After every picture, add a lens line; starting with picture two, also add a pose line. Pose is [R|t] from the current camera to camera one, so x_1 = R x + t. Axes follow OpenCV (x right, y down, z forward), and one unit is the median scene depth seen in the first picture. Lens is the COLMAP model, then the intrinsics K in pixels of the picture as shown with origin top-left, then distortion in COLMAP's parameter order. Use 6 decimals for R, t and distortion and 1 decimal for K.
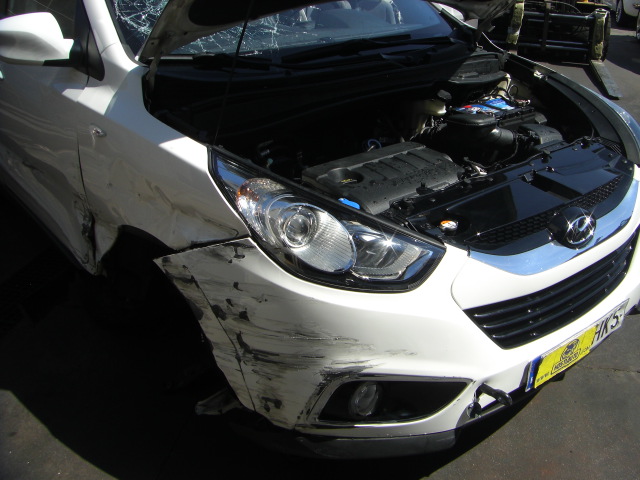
lens RADIAL K [[727.3, 0, 371.8], [0, 727.3, 189.1], [0, 0, 1]] dist [-0.169796, 0.078604]
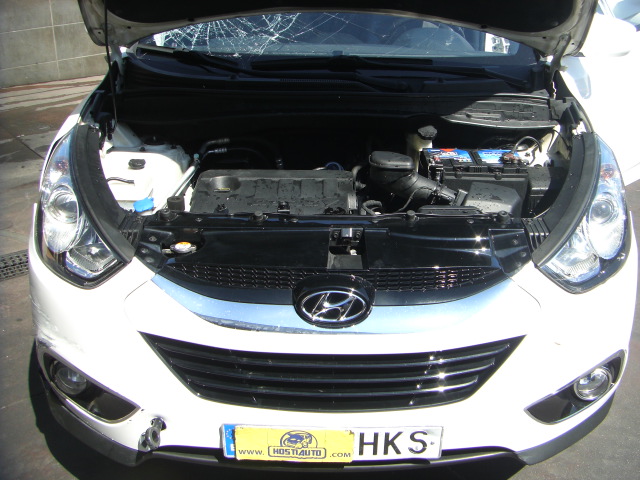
lens RADIAL K [[727.3, 0, 371.8], [0, 727.3, 189.1], [0, 0, 1]] dist [-0.169796, 0.078604]
pose [[0.767633, 0.227796, -0.599040, 0.659691], [-0.243843, 0.968213, 0.055712, -0.107119], [0.592689, 0.103306, 0.798779, 0.303290]]
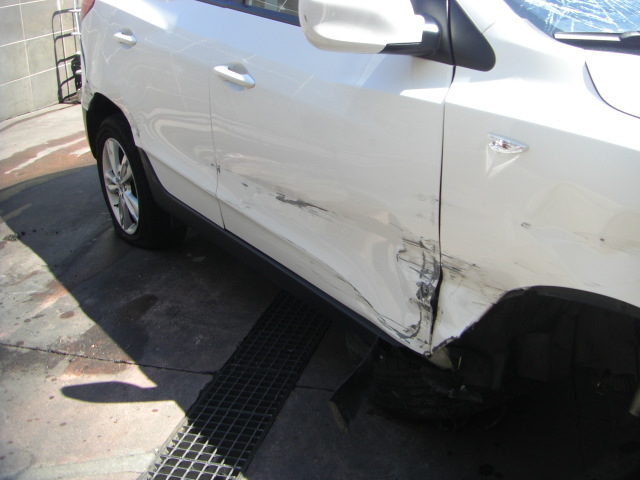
lens RADIAL K [[727.3, 0, 371.8], [0, 727.3, 189.1], [0, 0, 1]] dist [-0.169796, 0.078604]
pose [[0.997564, -0.018588, -0.067231, -0.420266], [0.014583, 0.998117, -0.059578, -0.001076], [0.068212, 0.058453, 0.995957, 0.294672]]
